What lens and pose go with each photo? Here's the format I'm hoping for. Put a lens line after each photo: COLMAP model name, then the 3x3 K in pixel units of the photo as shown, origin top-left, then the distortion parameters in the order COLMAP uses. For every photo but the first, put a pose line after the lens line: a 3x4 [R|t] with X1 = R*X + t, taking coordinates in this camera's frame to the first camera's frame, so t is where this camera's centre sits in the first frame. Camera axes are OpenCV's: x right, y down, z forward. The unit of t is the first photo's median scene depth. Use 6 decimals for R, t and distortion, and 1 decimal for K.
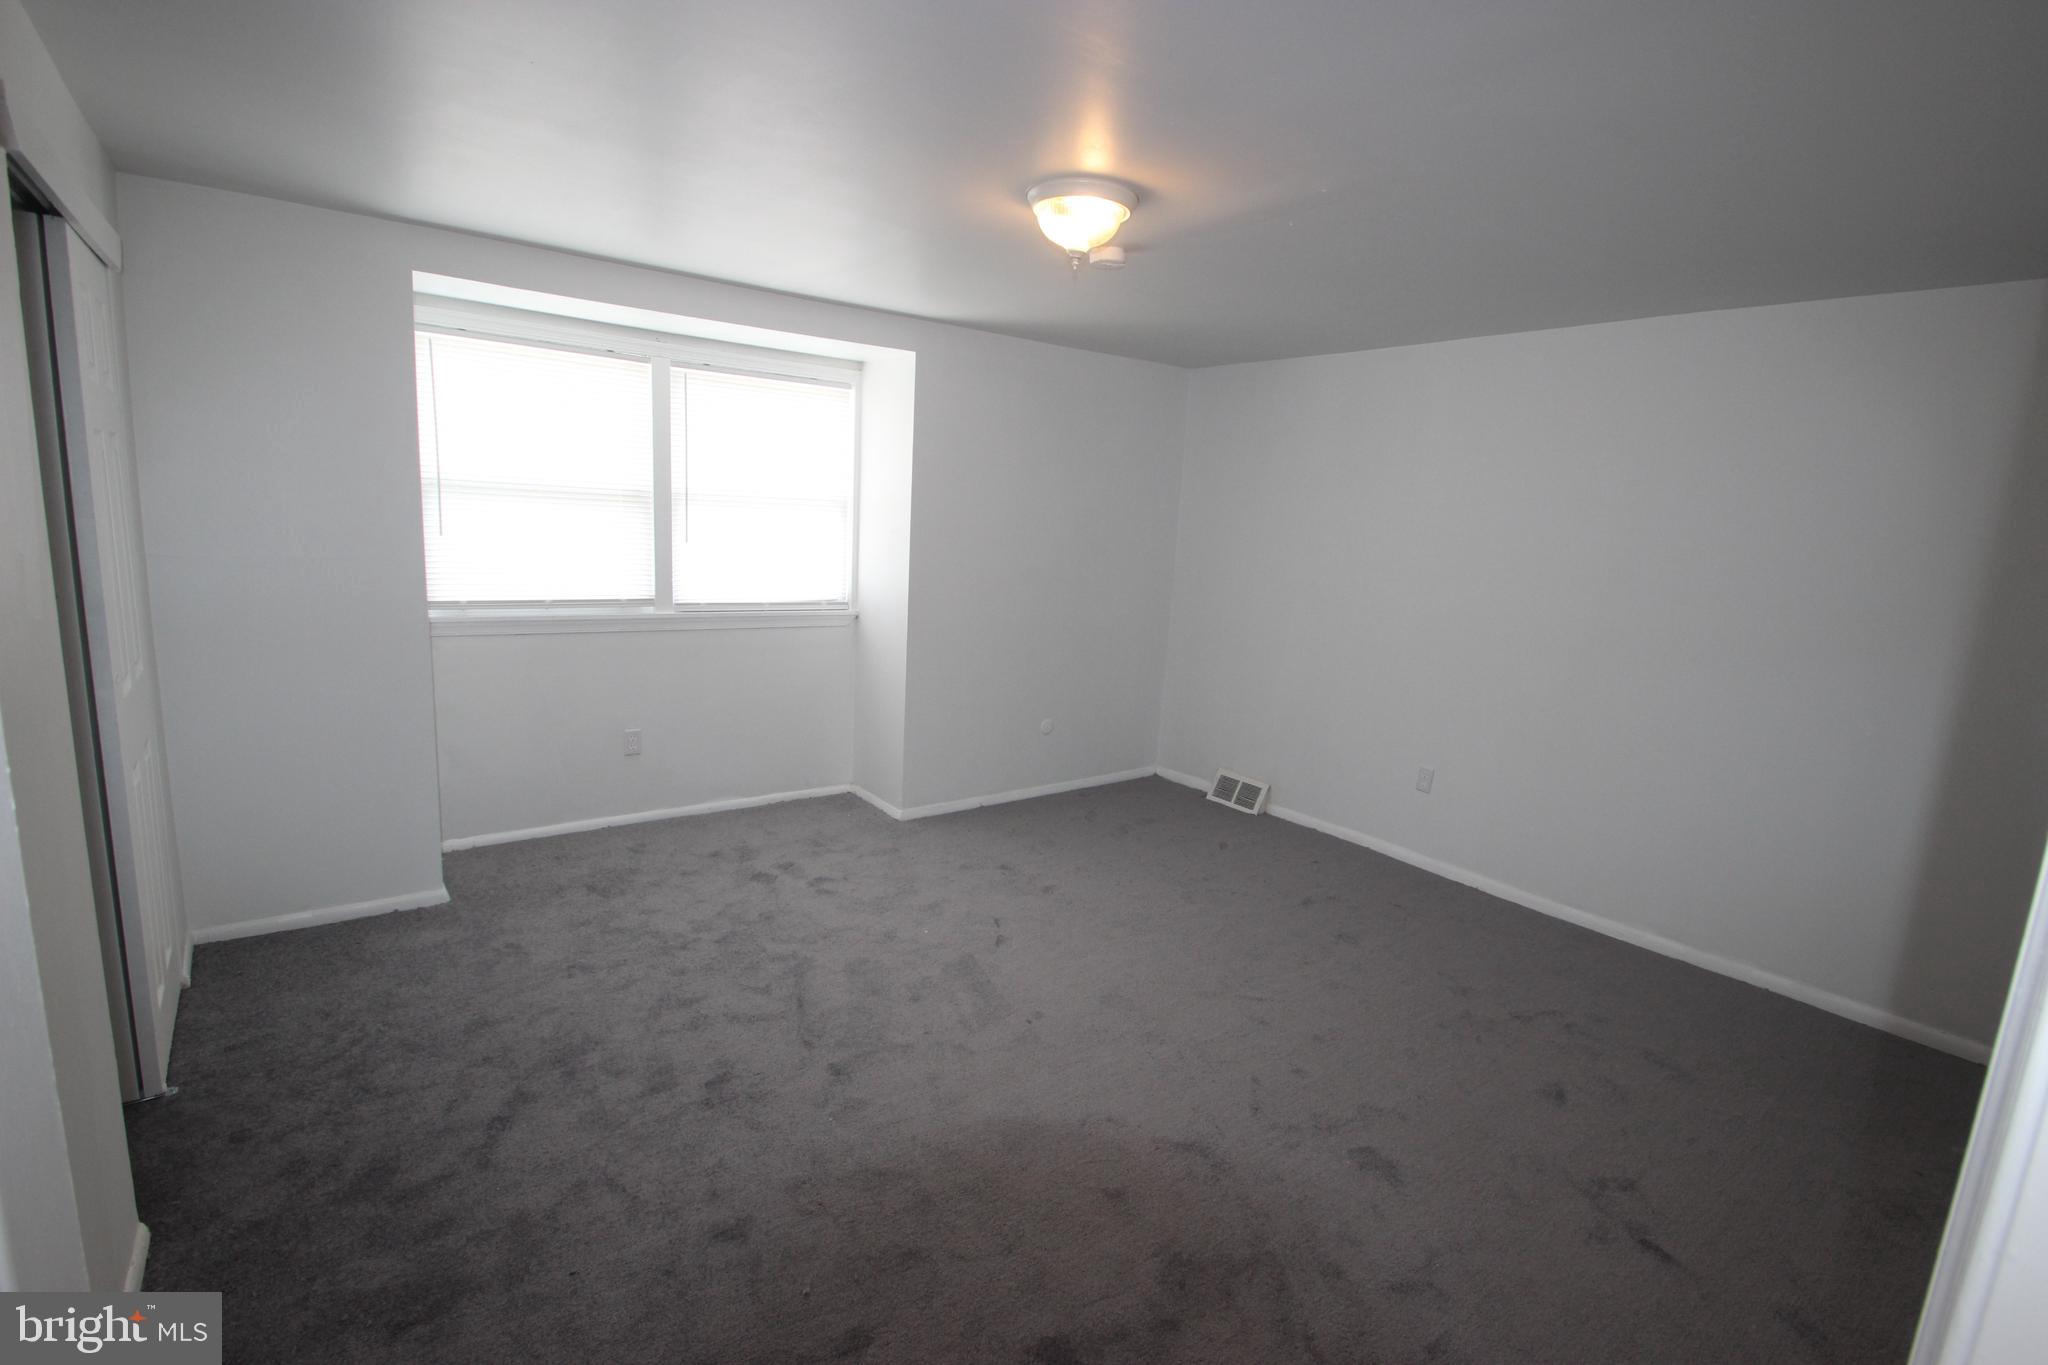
lens RADIAL K [[961.6, 0, 1040.2], [0, 961.6, 682.0], [0, 0, 1]] dist [-0.003986, -0.001390]
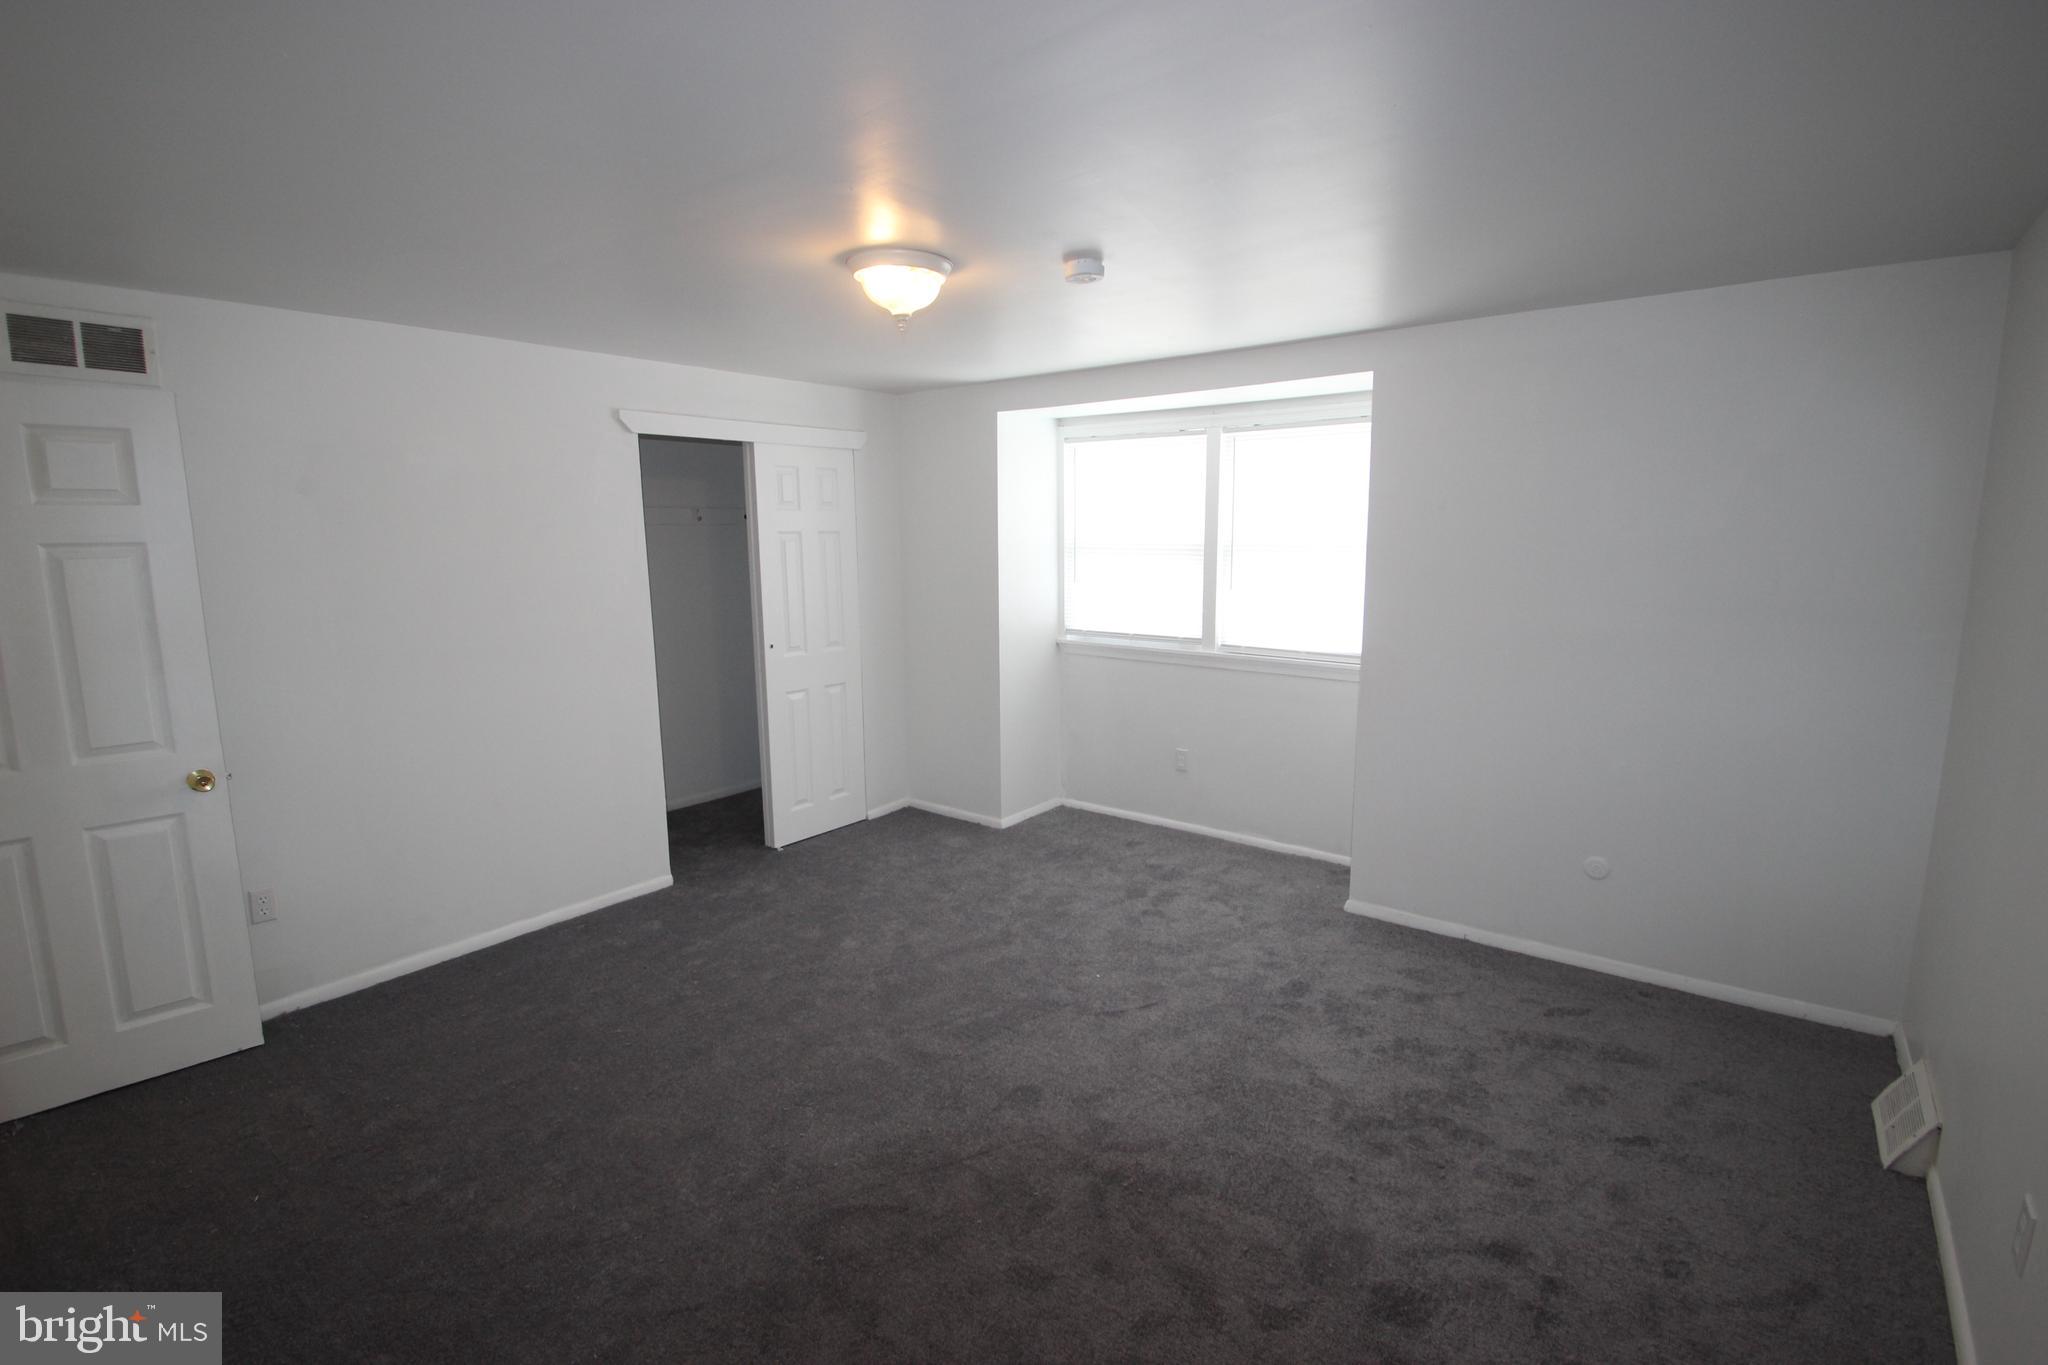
lens RADIAL K [[961.6, 0, 1040.4], [0, 961.6, 688.7], [0, 0, 1]] dist [-0.003986, -0.001390]
pose [[0.238839, 0.100161, -0.965880, 0.667531], [-0.152100, 0.986248, 0.064663, -0.074113], [0.959073, 0.131466, 0.250789, 0.548292]]
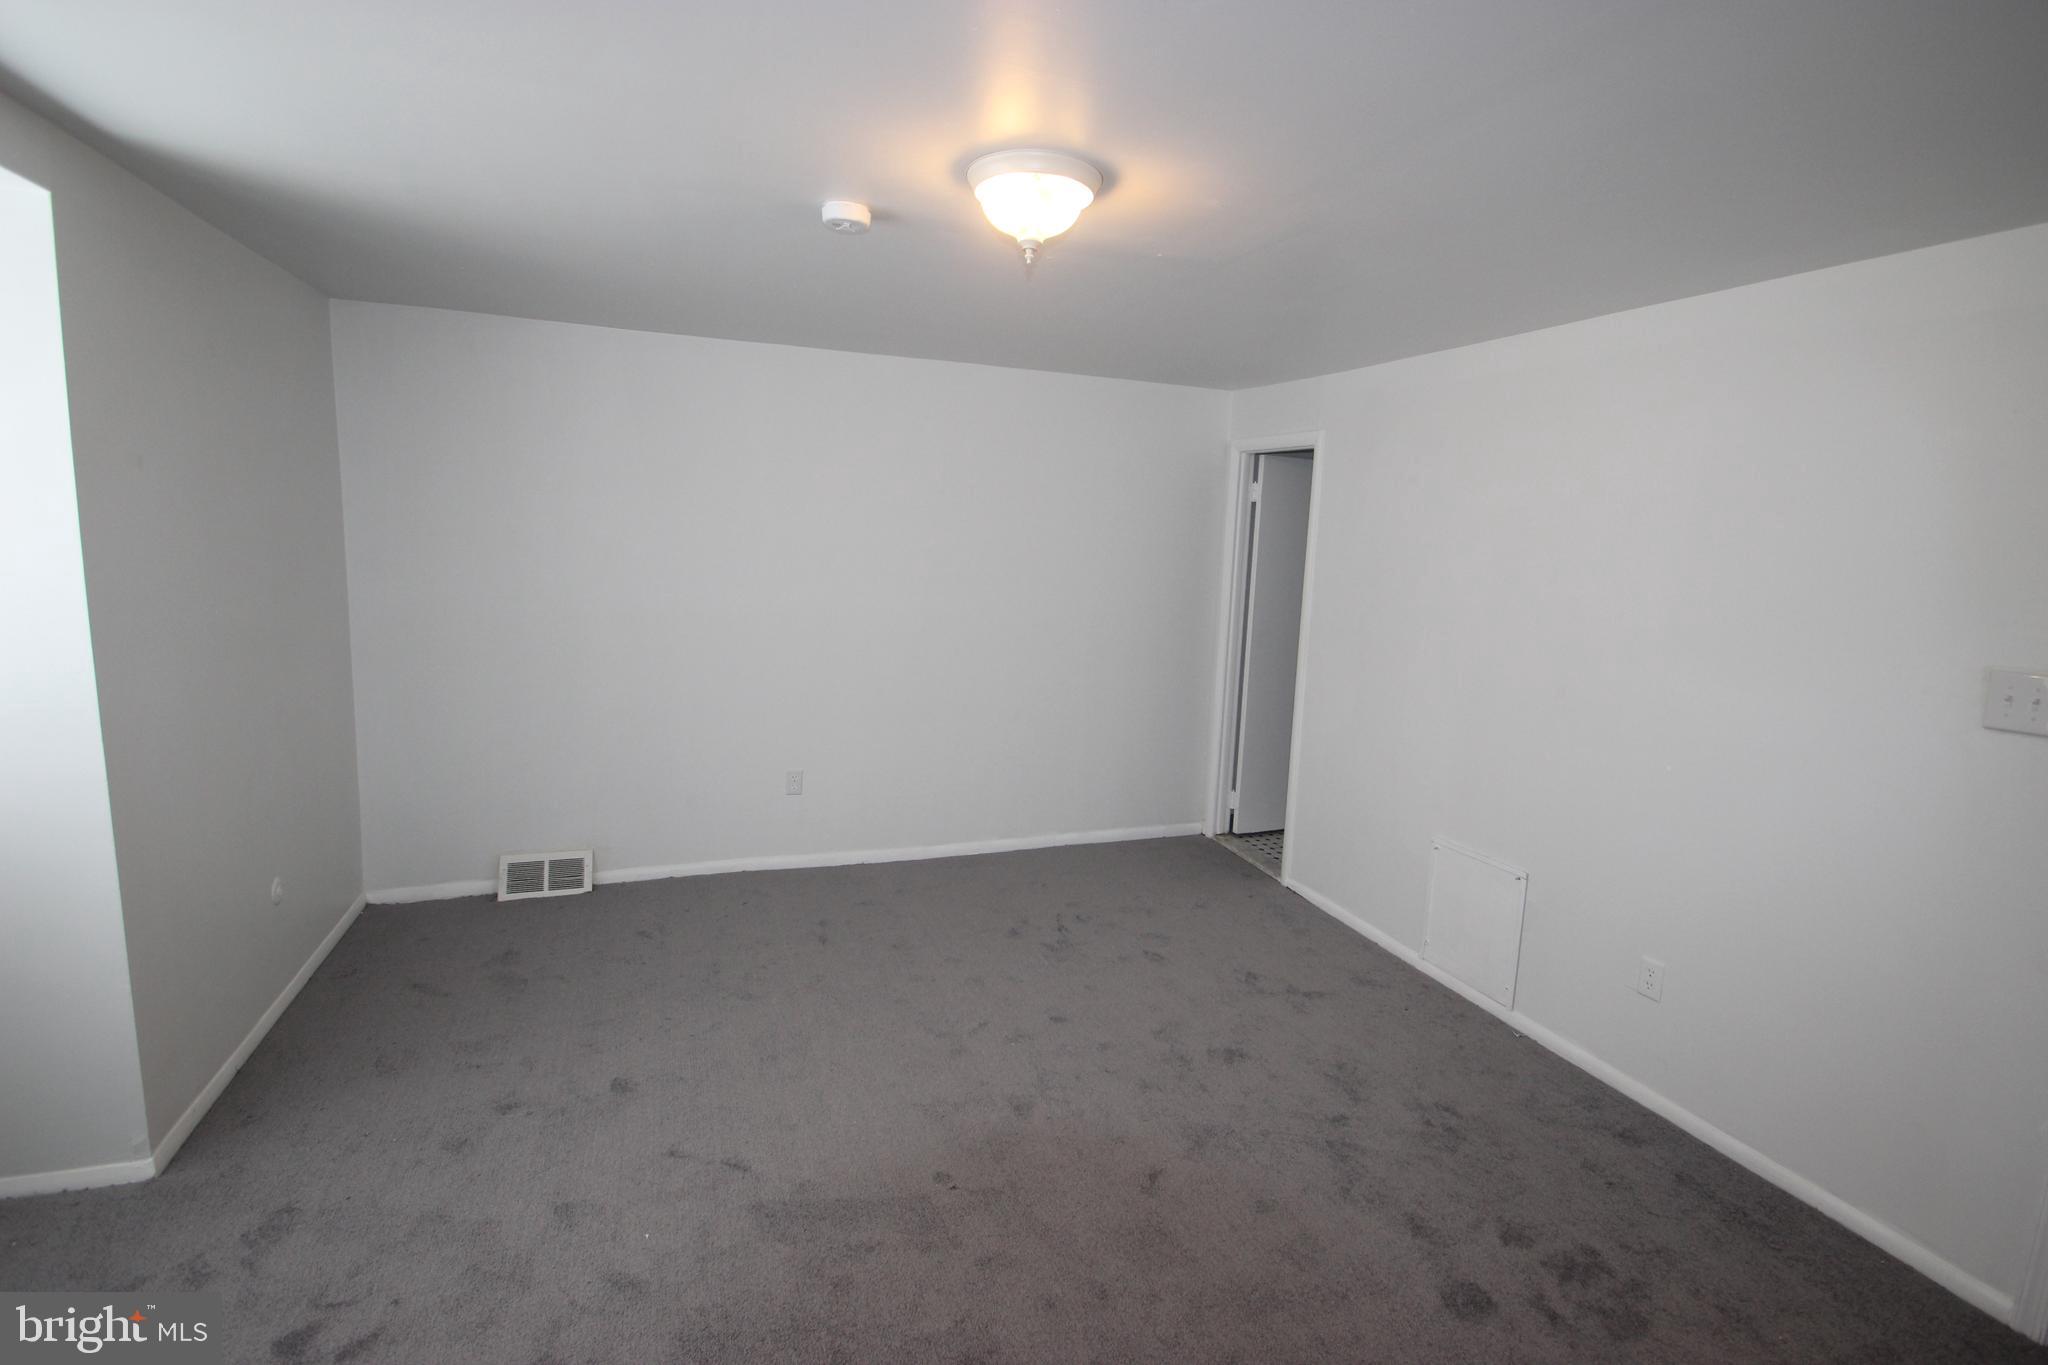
lens RADIAL K [[961.6, 0, 1030.3], [0, 961.6, 679.8], [0, 0, 1]] dist [-0.003986, -0.001390]
pose [[0.291934, -0.186515, 0.938076, -0.465608], [0.148181, 0.977779, 0.148295, -0.119396], [-0.944890, 0.095713, 0.313085, 0.454274]]
